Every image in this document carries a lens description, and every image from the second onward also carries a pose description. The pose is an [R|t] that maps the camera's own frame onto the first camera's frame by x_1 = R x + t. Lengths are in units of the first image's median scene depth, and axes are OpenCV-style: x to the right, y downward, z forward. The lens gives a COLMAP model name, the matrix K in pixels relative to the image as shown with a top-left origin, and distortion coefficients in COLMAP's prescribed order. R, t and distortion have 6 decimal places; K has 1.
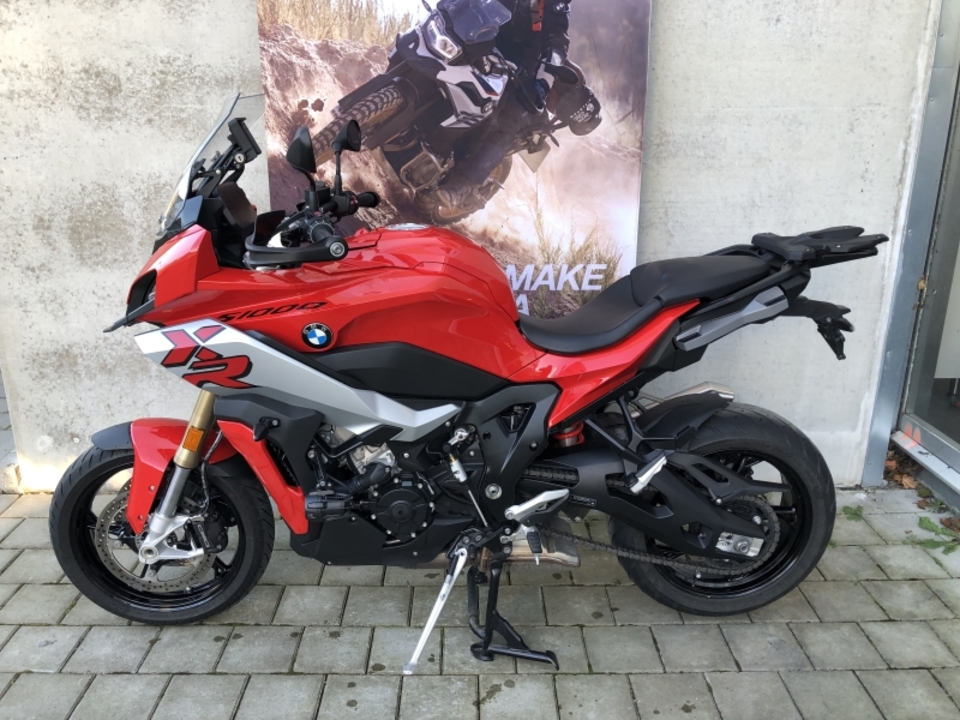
lens RADIAL K [[796.7, 0, 483.6], [0, 796.7, 346.5], [0, 0, 1]] dist [-0.019411, 0.021818]
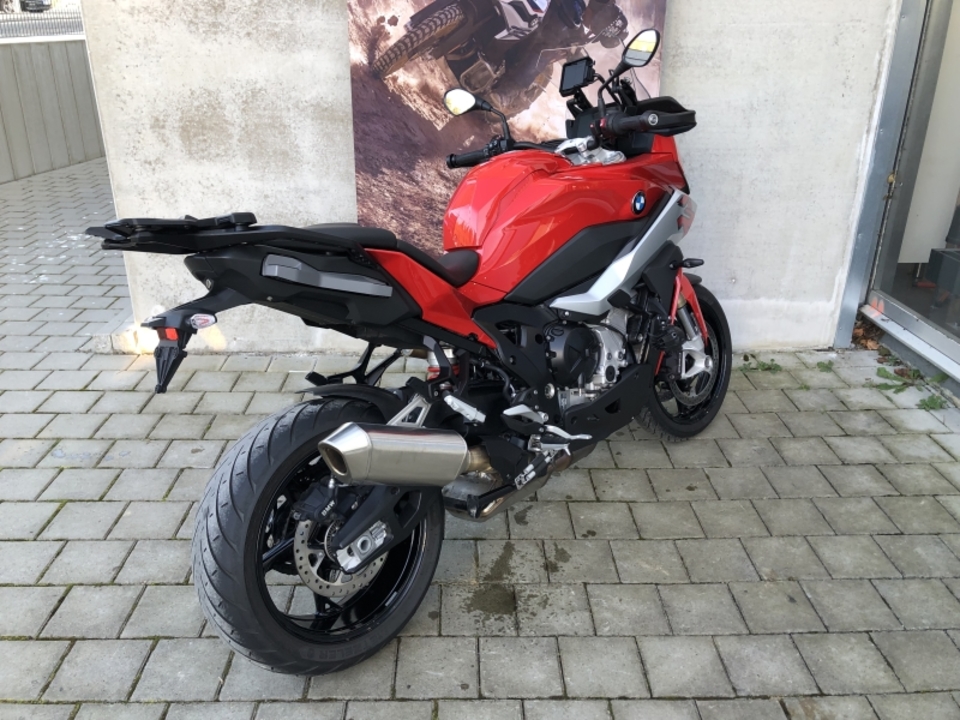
lens RADIAL K [[796.7, 0, 478.8], [0, 796.7, 355.7], [0, 0, 1]] dist [-0.019411, 0.021818]
pose [[0.999984, -0.001444, 0.005386, -0.082993], [0.000893, 0.994898, 0.100886, 0.076789], [-0.005504, -0.100880, 0.994883, -0.238282]]
